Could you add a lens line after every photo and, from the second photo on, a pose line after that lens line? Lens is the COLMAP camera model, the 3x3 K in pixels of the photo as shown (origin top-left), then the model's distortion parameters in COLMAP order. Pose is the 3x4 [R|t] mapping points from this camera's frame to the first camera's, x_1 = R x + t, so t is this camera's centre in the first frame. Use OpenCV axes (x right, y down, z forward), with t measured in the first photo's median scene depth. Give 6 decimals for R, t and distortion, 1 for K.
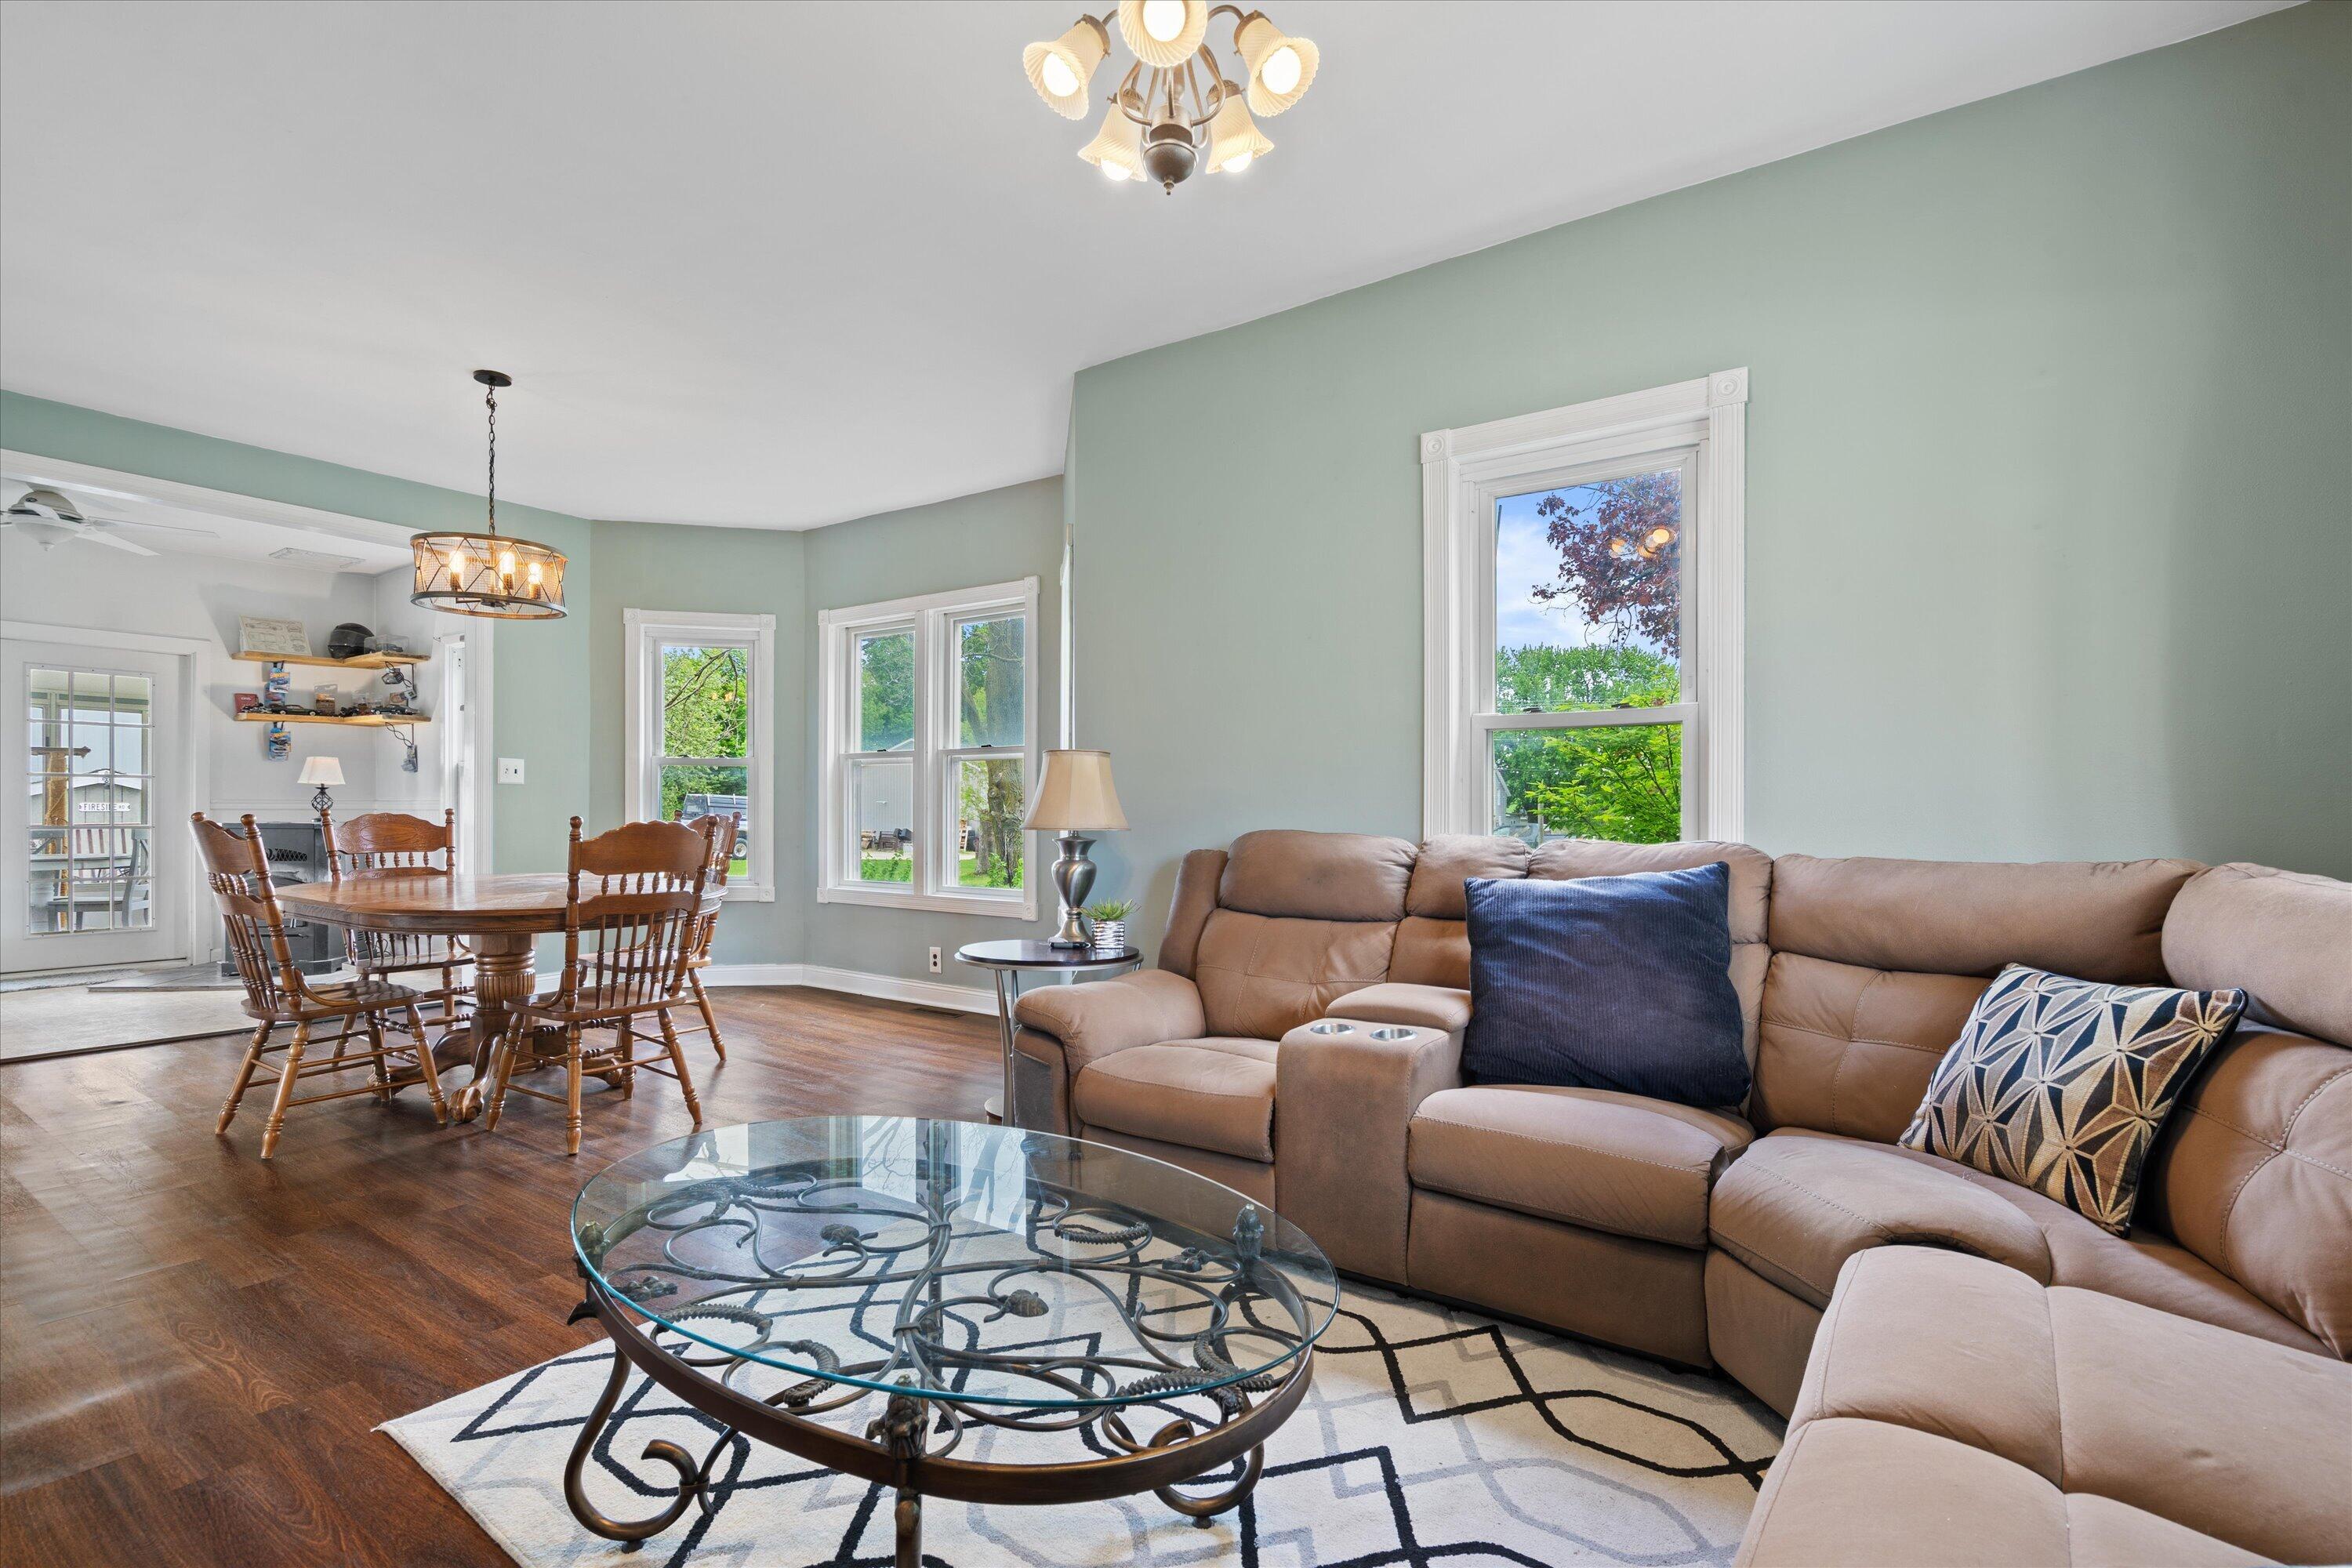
lens RADIAL K [[1090.4, 0, 1170.6], [0, 1090.4, 817.2], [0, 0, 1]] dist [-0.001093, -0.000520]
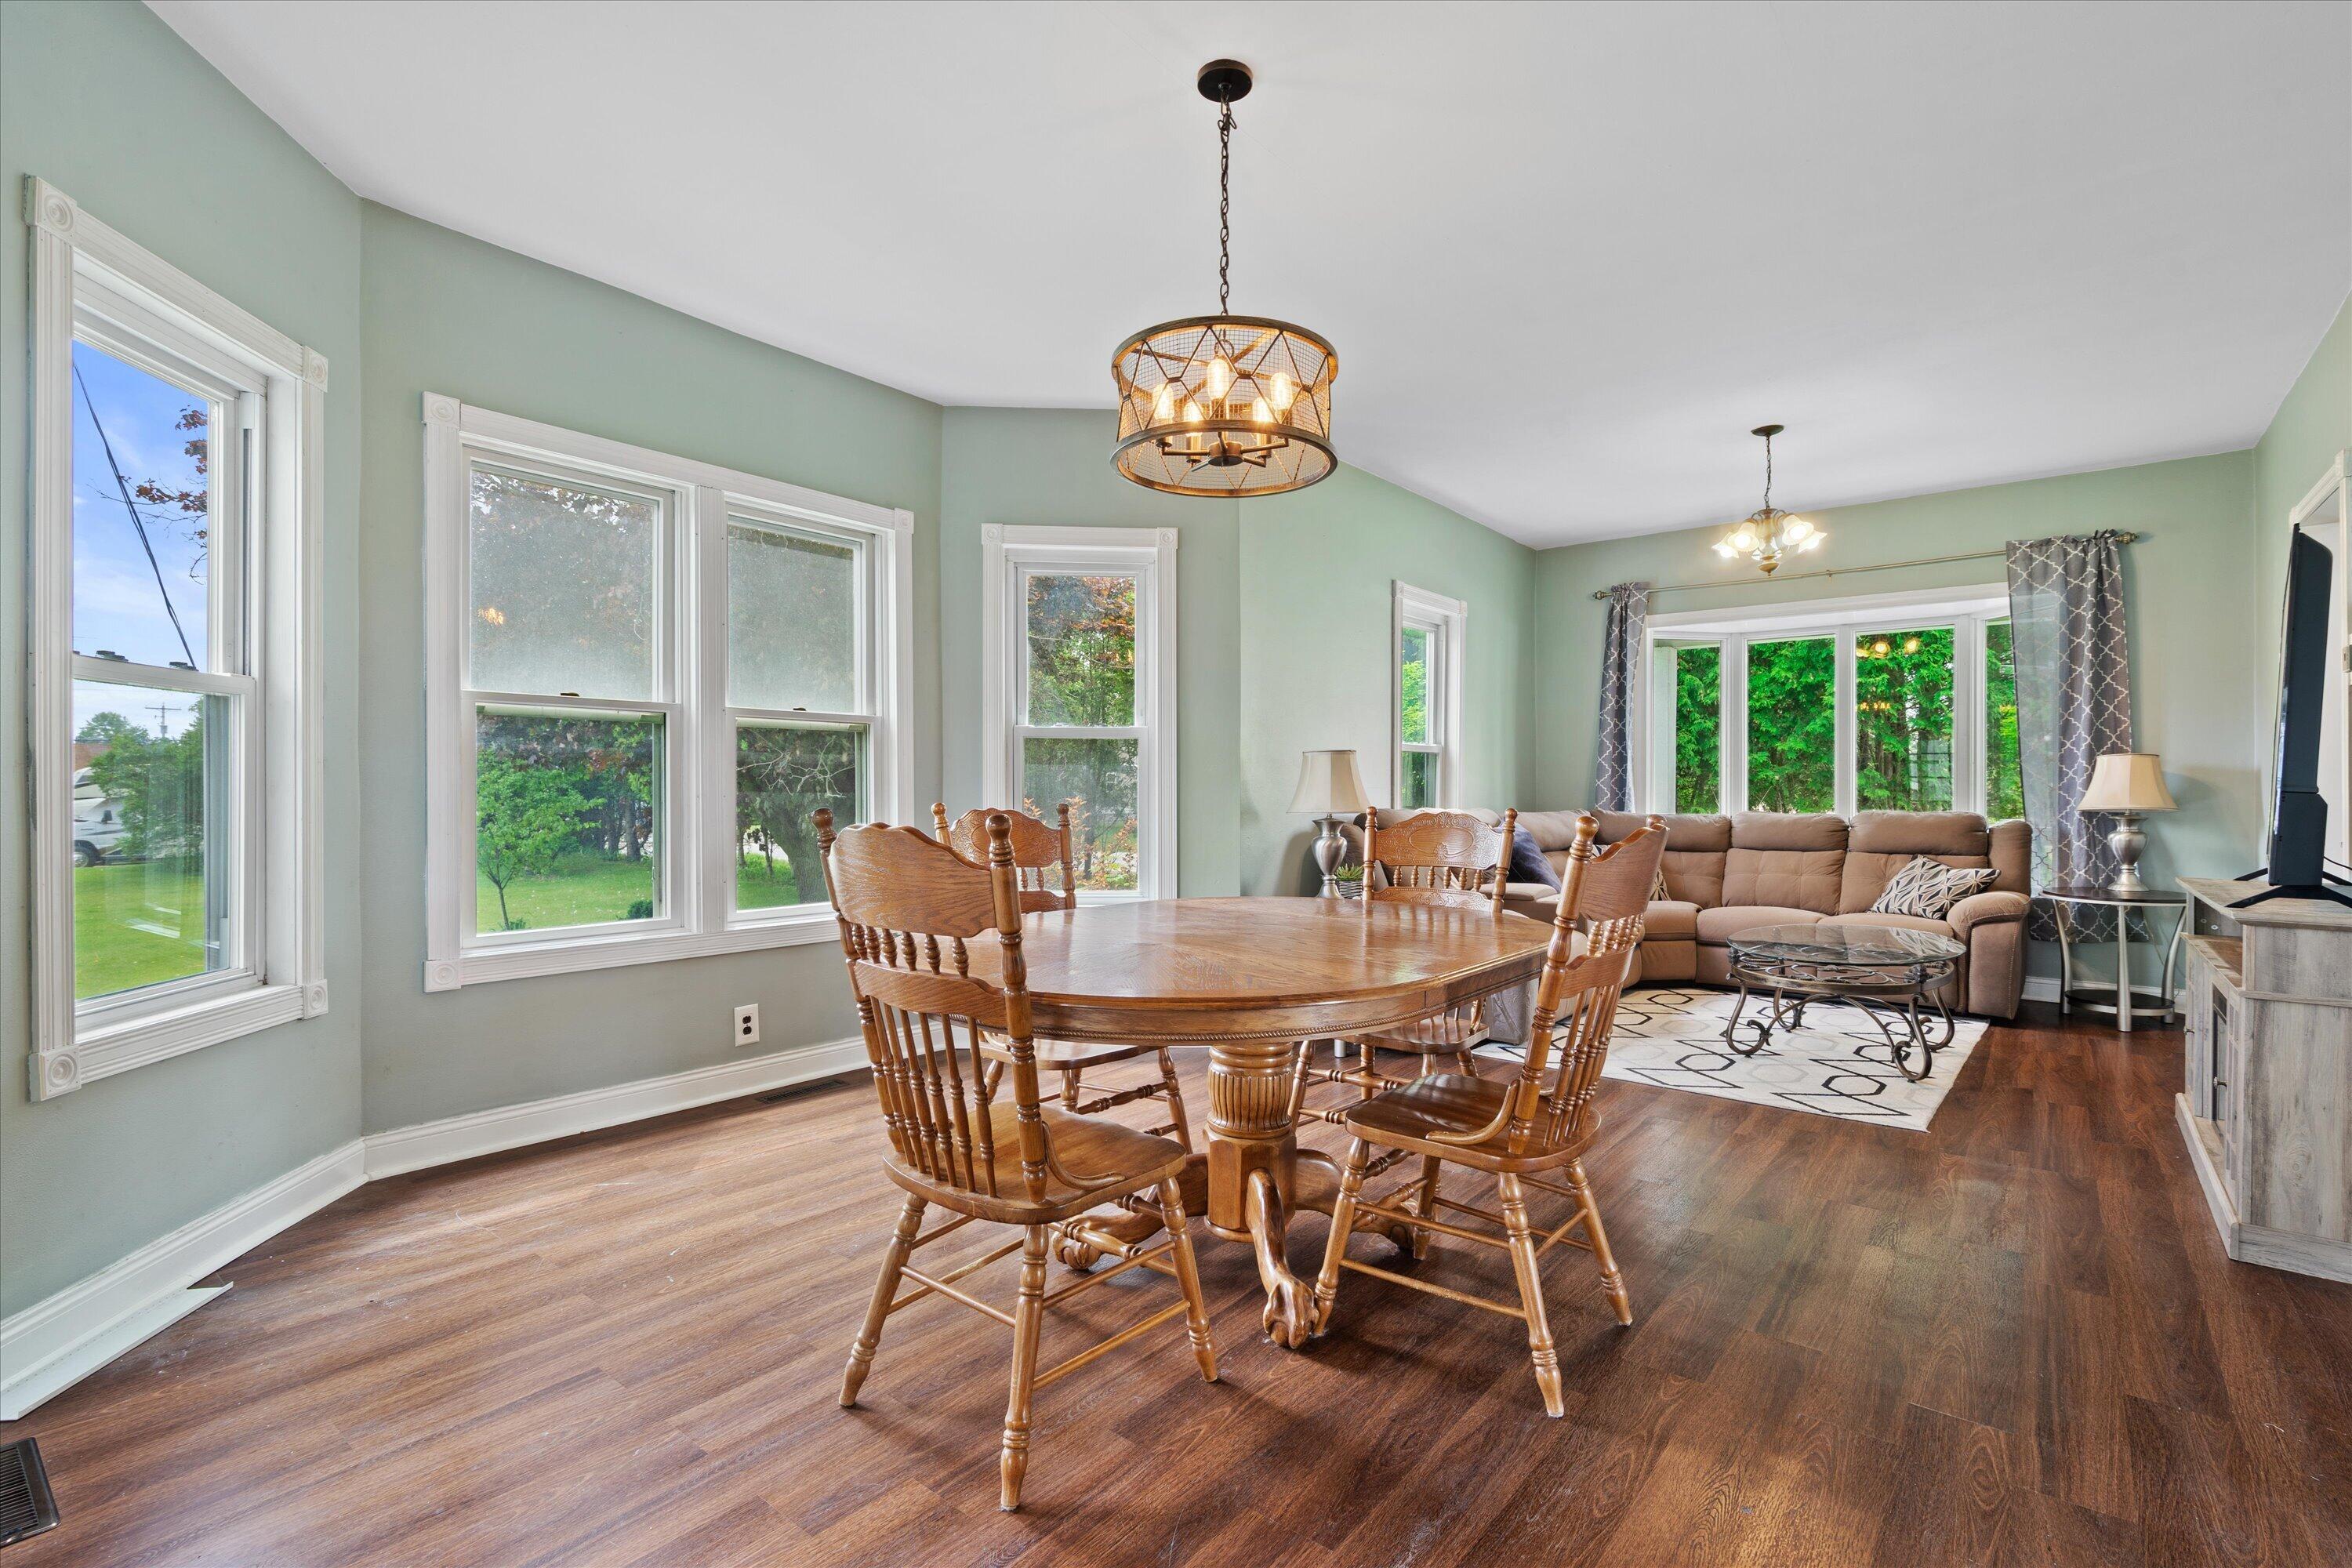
lens RADIAL K [[1076.2, 0, 1184.6], [0, 1076.2, 792.9], [0, 0, 1]] dist [0.003290, 0.000591]
pose [[0.059526, -0.007943, 0.998195, -0.711893], [0.004640, 0.999960, 0.007680, -0.011838], [-0.998216, 0.004174, 0.059560, 0.579846]]
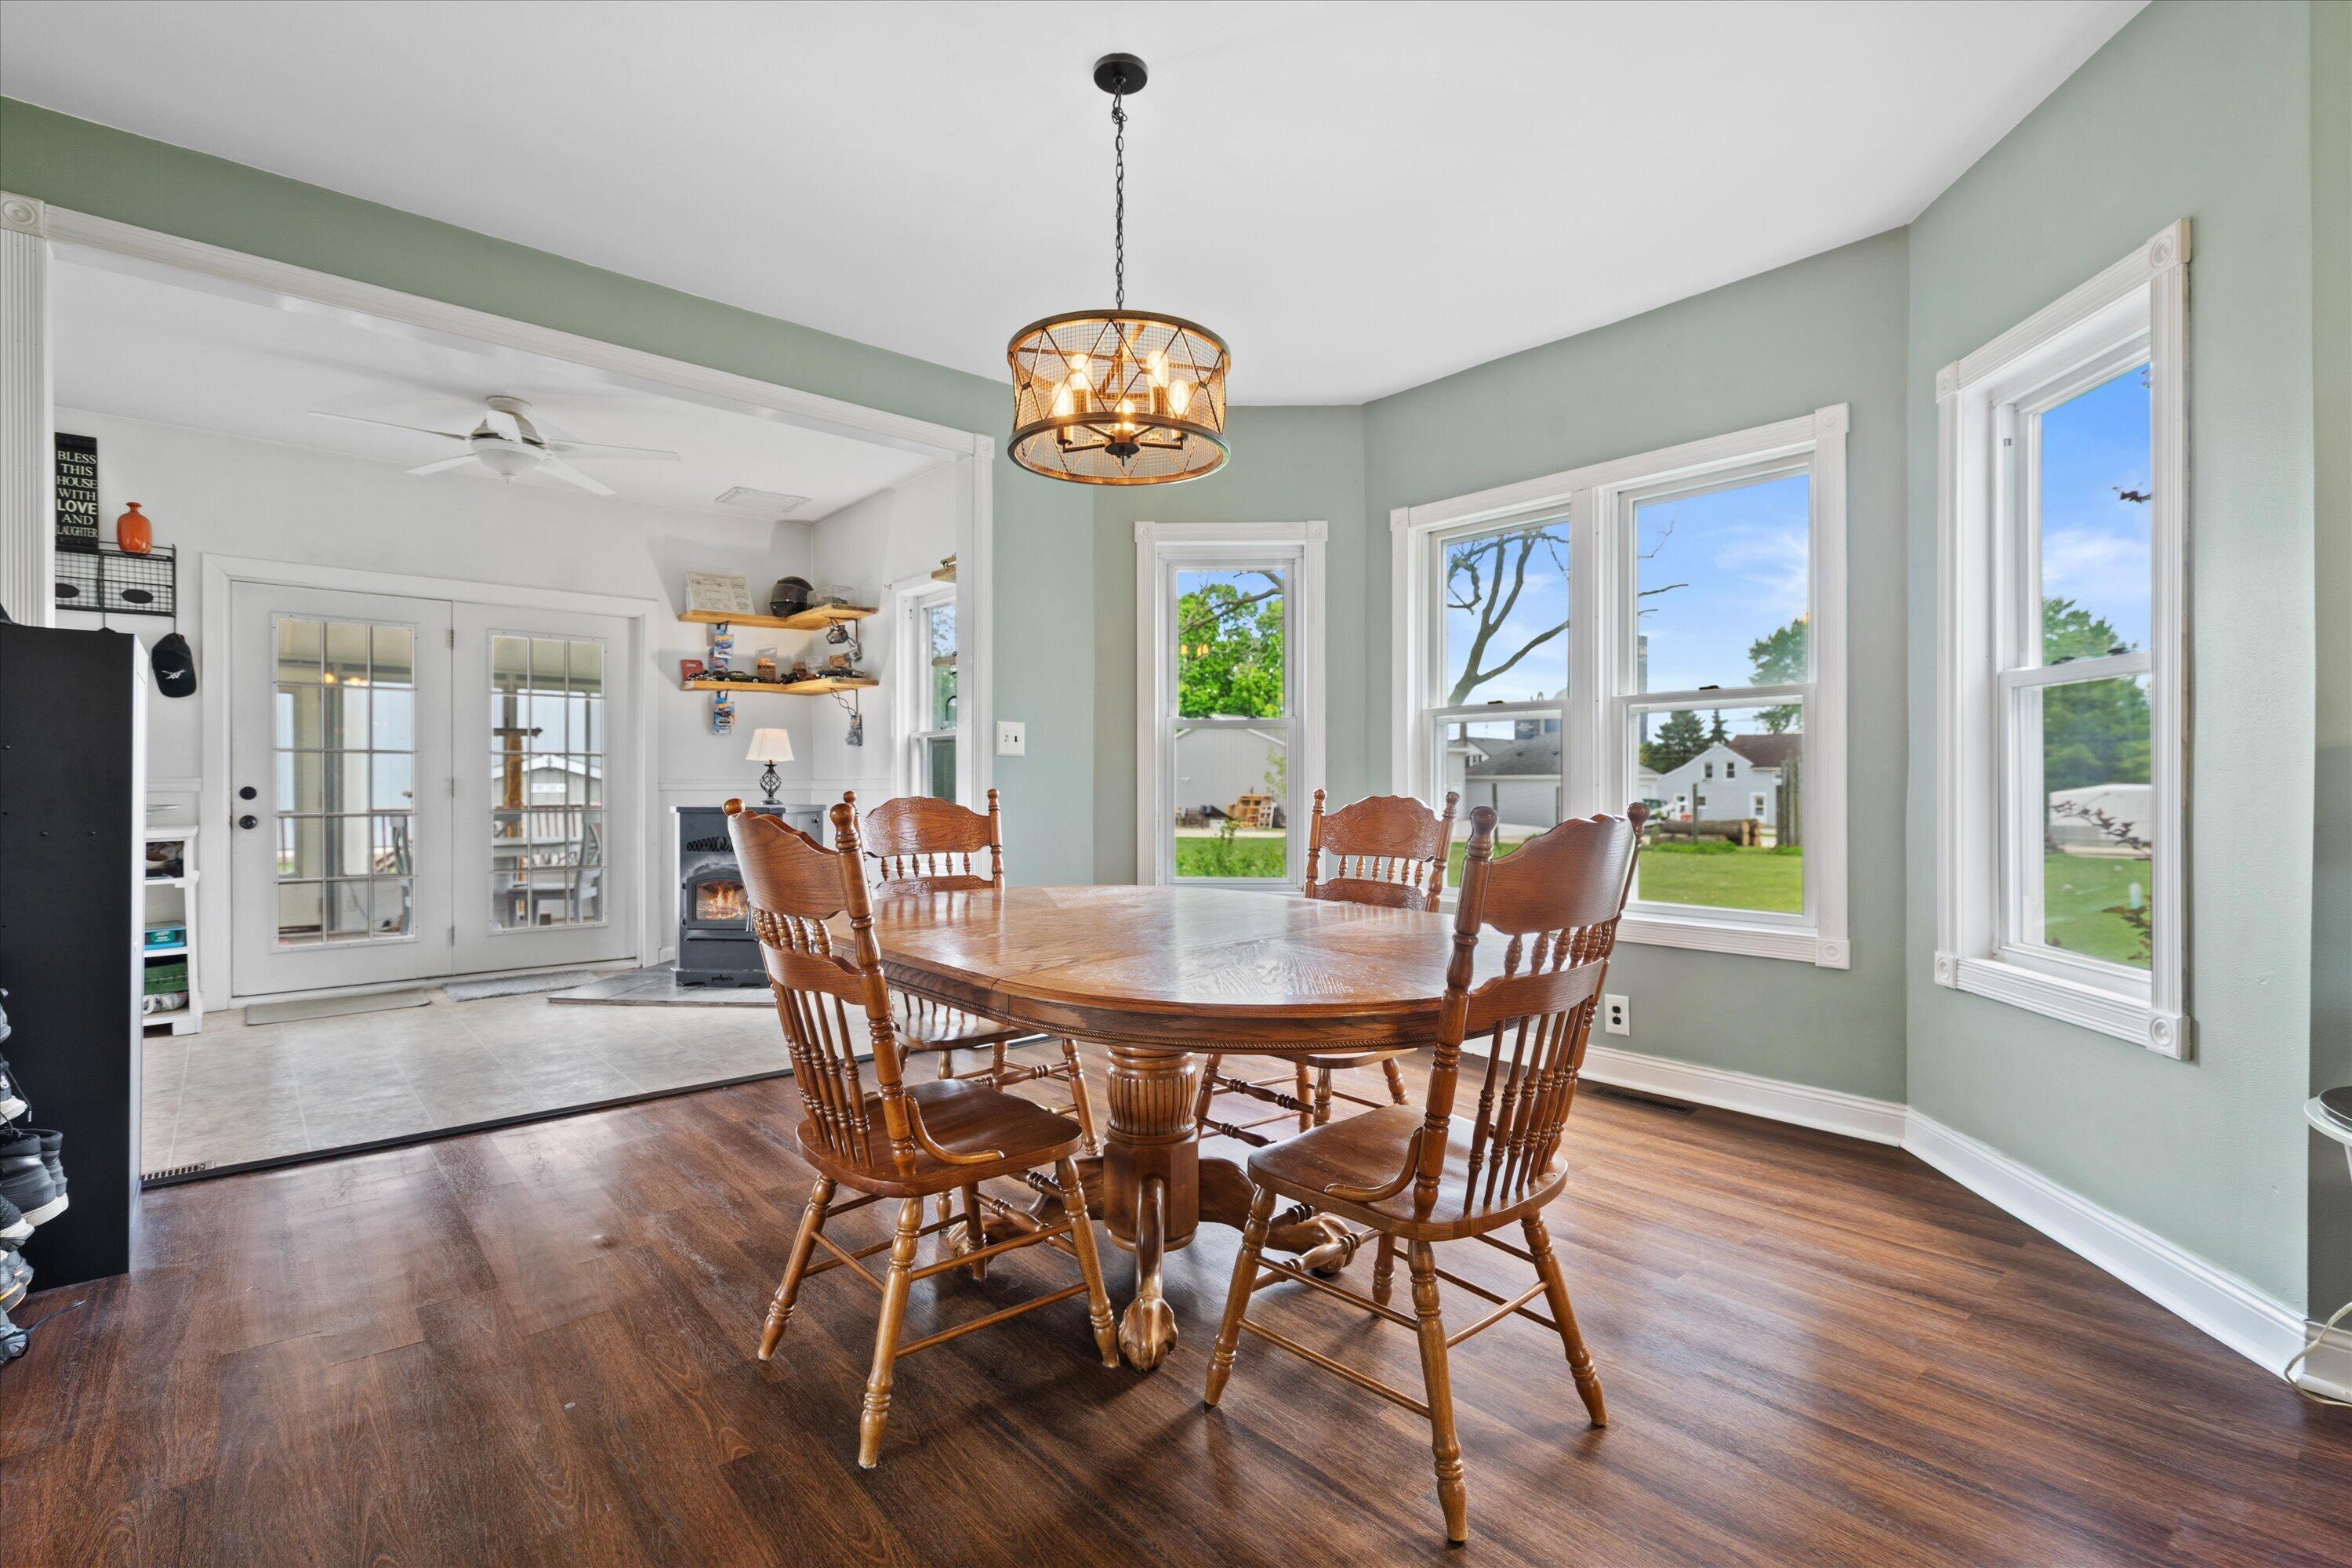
lens RADIAL K [[1076.6, 0, 1171.0], [0, 1076.6, 787.4], [0, 0, 1]] dist [-0.004921, 0.000405]
pose [[0.969973, -0.005321, -0.243156, -0.265747], [0.004057, 0.999976, -0.005699, -0.003193], [0.243181, 0.004541, 0.969970, 0.254102]]
